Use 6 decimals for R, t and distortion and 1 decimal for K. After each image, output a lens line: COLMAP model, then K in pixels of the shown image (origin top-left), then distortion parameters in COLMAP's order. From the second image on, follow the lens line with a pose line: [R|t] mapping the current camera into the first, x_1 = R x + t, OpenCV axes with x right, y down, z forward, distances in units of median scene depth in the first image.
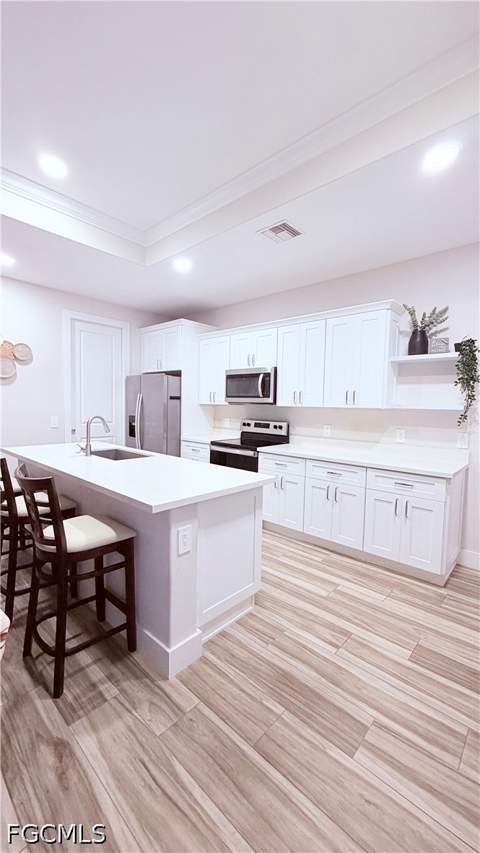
lens RADIAL K [[339.0, 0, 240.9], [0, 339.0, 423.5], [0, 0, 1]] dist [0.000903, 0.000065]
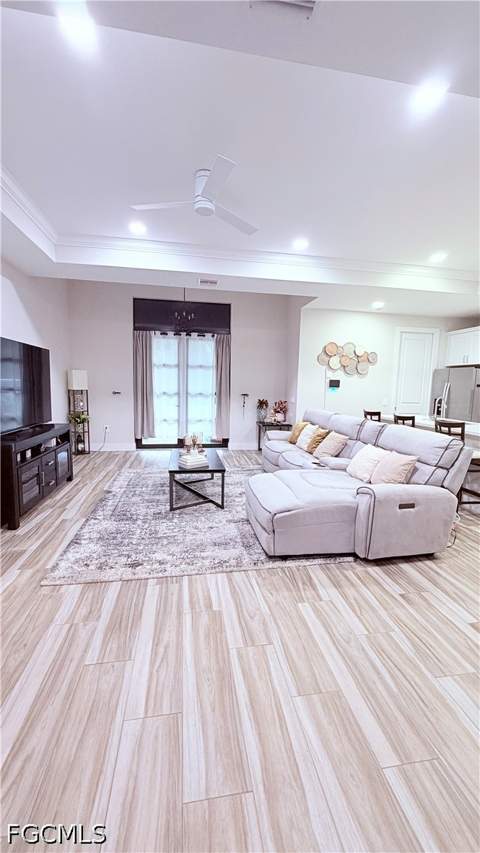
lens RADIAL K [[339.0, 0, 240.9], [0, 339.0, 423.5], [0, 0, 1]] dist [0.000903, 0.000065]
pose [[0.785582, 0.069250, -0.614870, -0.119822], [-0.041731, 0.997385, 0.059014, 0.033249], [0.617348, -0.020701, 0.786418, -0.643316]]
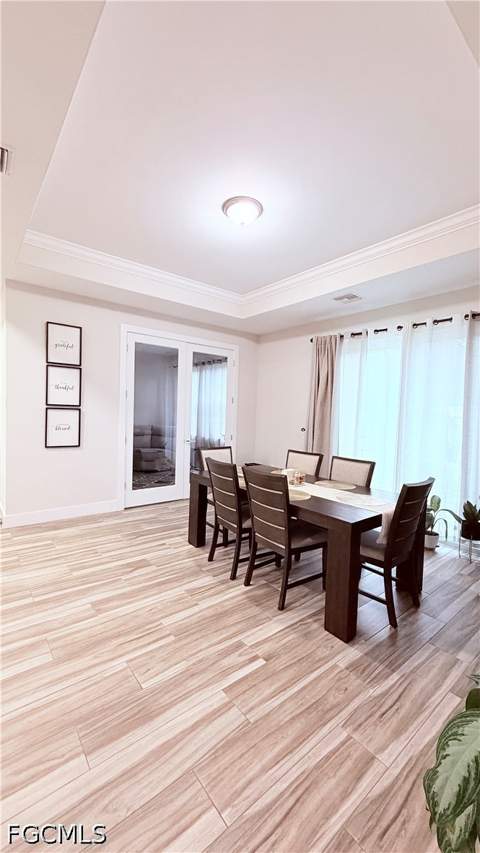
lens RADIAL K [[339.0, 0, 240.9], [0, 339.0, 423.5], [0, 0, 1]] dist [0.000903, 0.000065]
pose [[0.151118, -0.052693, 0.987110, -0.686533], [0.025953, 0.998446, 0.049325, 0.019120], [-0.988175, 0.018165, 0.152251, -0.787271]]
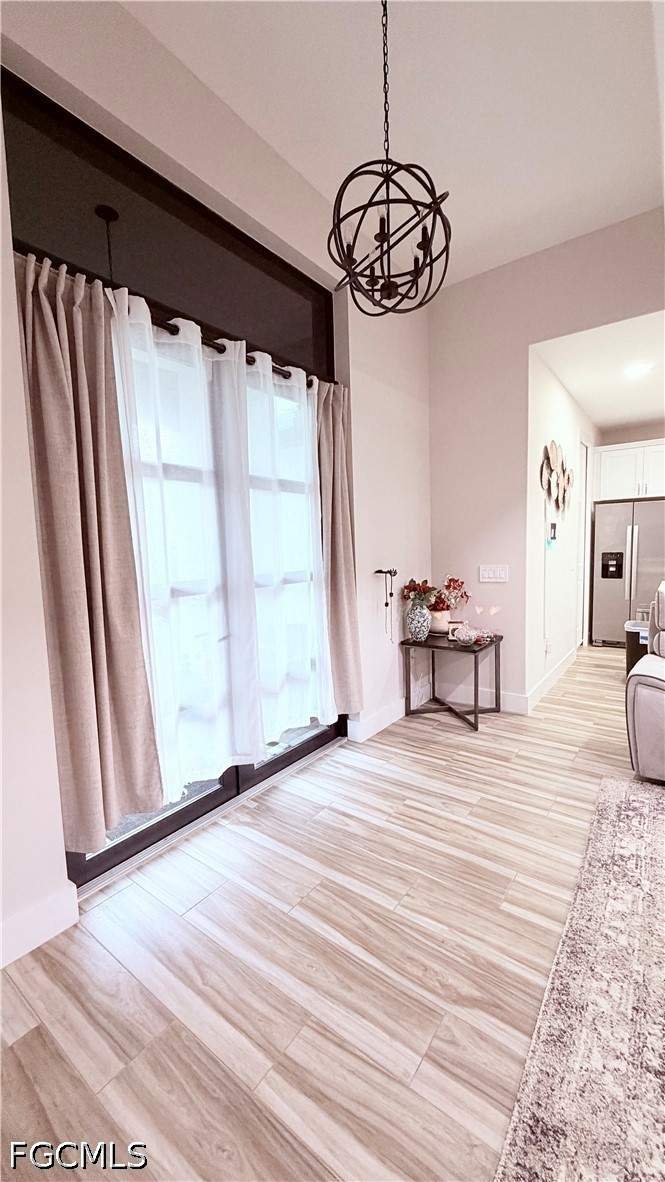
lens RADIAL K [[475.8, 0, 331.2], [0, 475.8, 582.2], [0, 0, 1]] dist [0.009740, 0.000059]
pose [[0.994058, -0.054298, 0.094345, -1.313796], [0.052342, 0.998362, 0.023091, -0.015075], [-0.095445, -0.018016, 0.995272, -0.112686]]
